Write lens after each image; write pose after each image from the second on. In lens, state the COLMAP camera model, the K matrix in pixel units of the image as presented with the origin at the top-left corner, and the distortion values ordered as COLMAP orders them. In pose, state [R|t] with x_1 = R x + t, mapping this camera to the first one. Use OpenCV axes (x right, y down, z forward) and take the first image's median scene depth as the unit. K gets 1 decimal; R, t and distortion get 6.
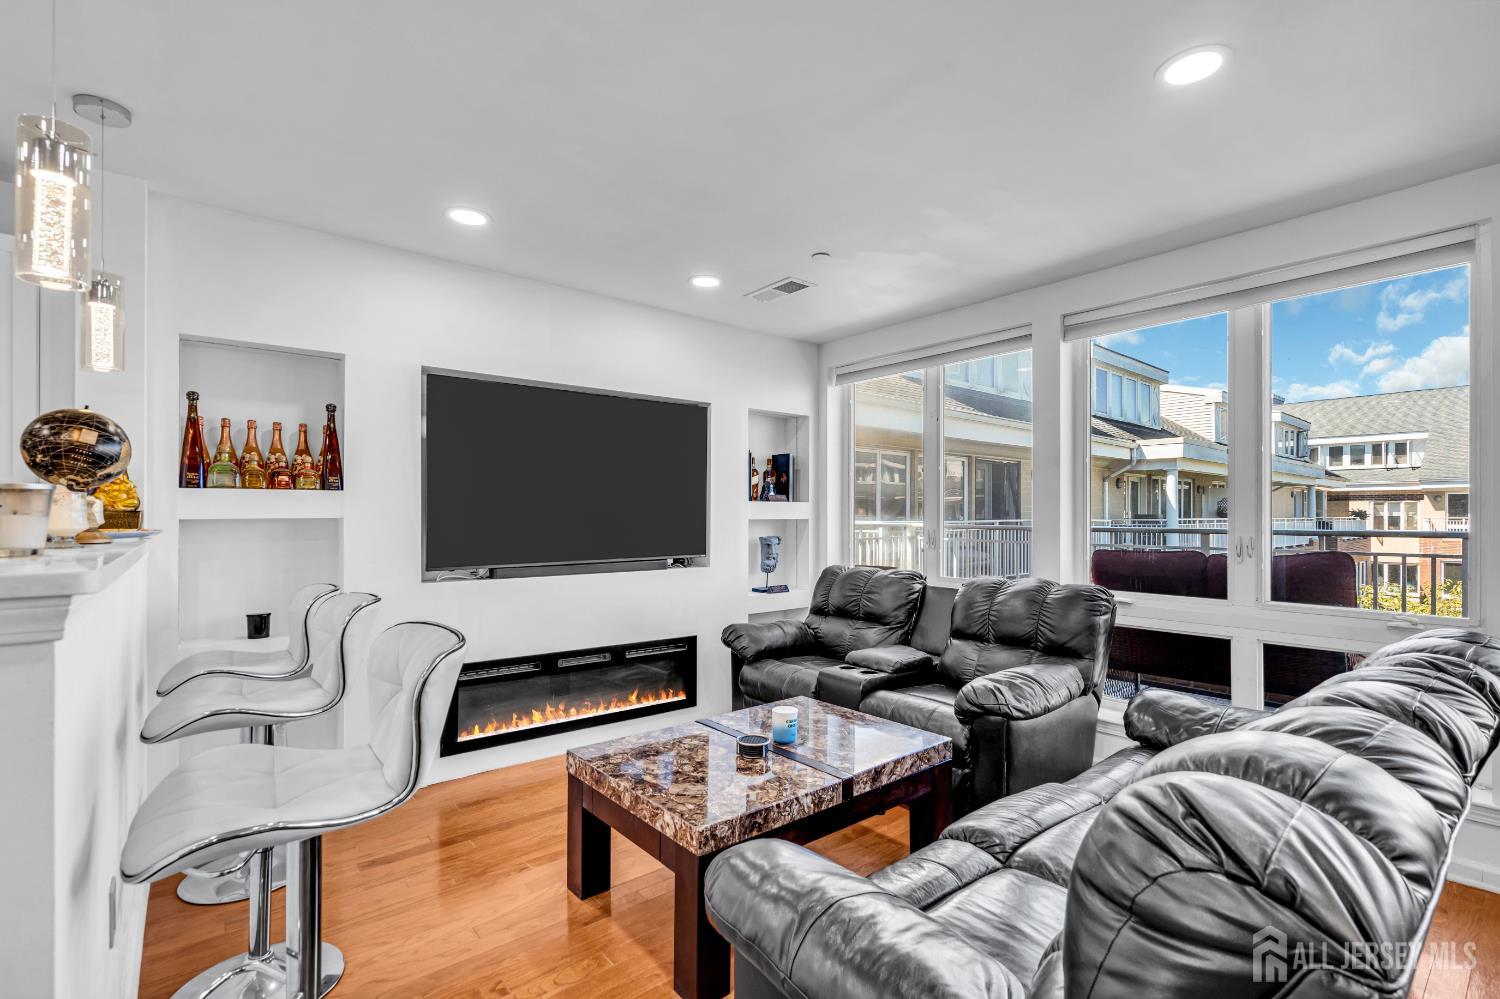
lens RADIAL K [[685.2, 0, 754.9], [0, 685.2, 515.6], [0, 0, 1]] dist [-0.001048, 0.001372]
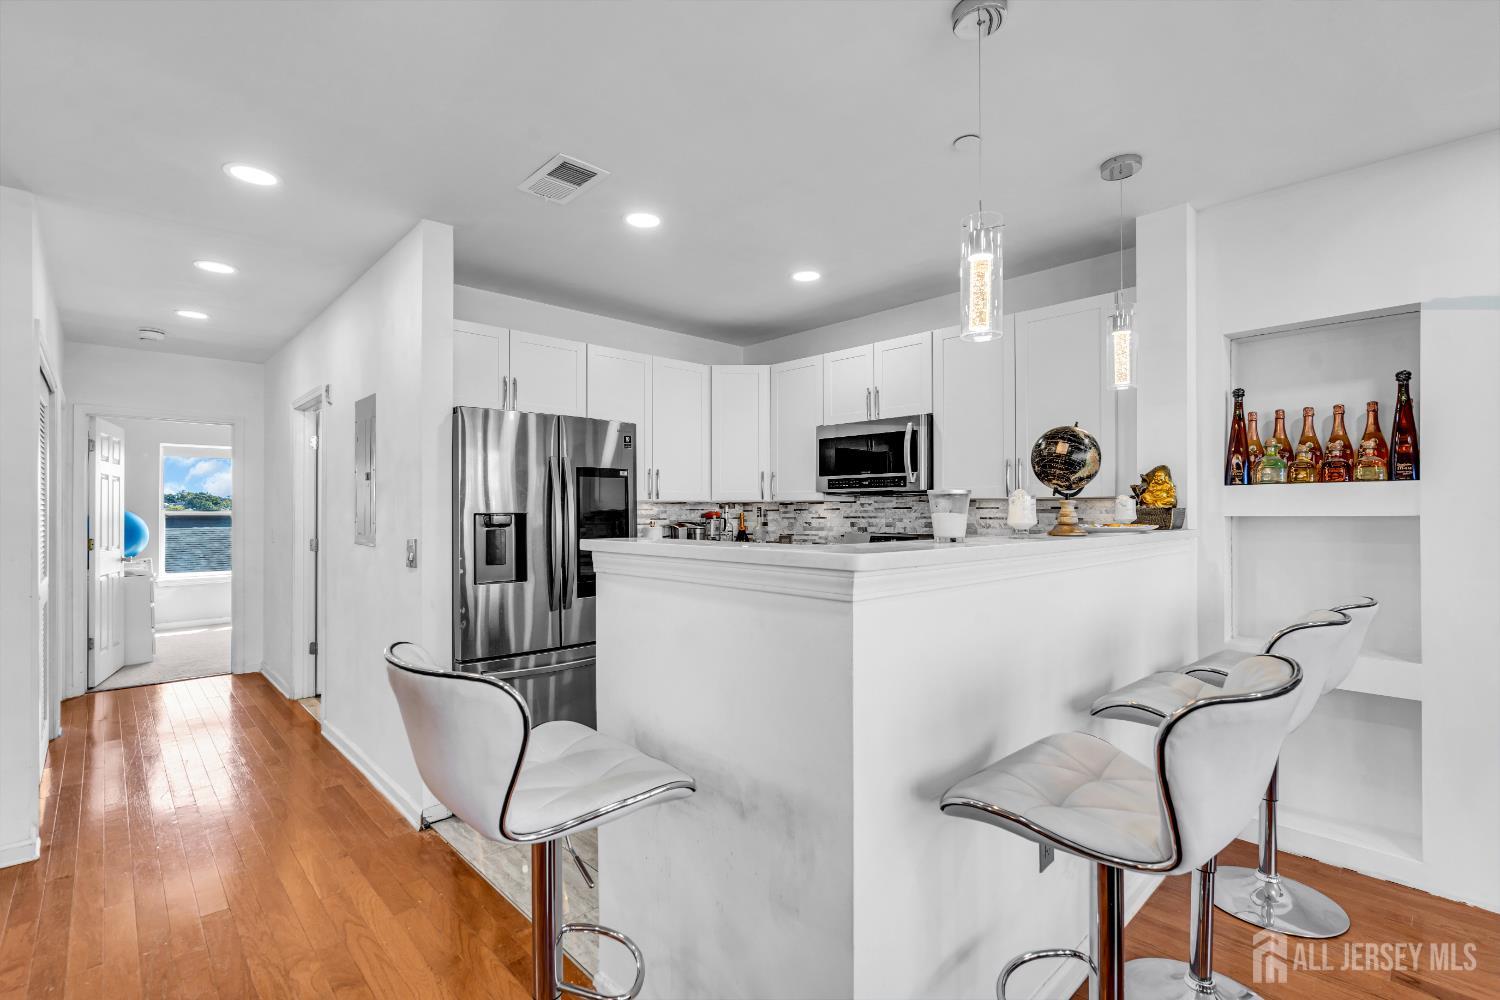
lens RADIAL K [[672.7, 0, 754.1], [0, 672.7, 508.1], [0, 0, 1]] dist [-0.000611, 0.000251]
pose [[0.071735, -0.004822, -0.997412, 0.088870], [0.000779, 0.999988, -0.004778, -0.001459], [0.997423, -0.000435, 0.071738, 0.174655]]
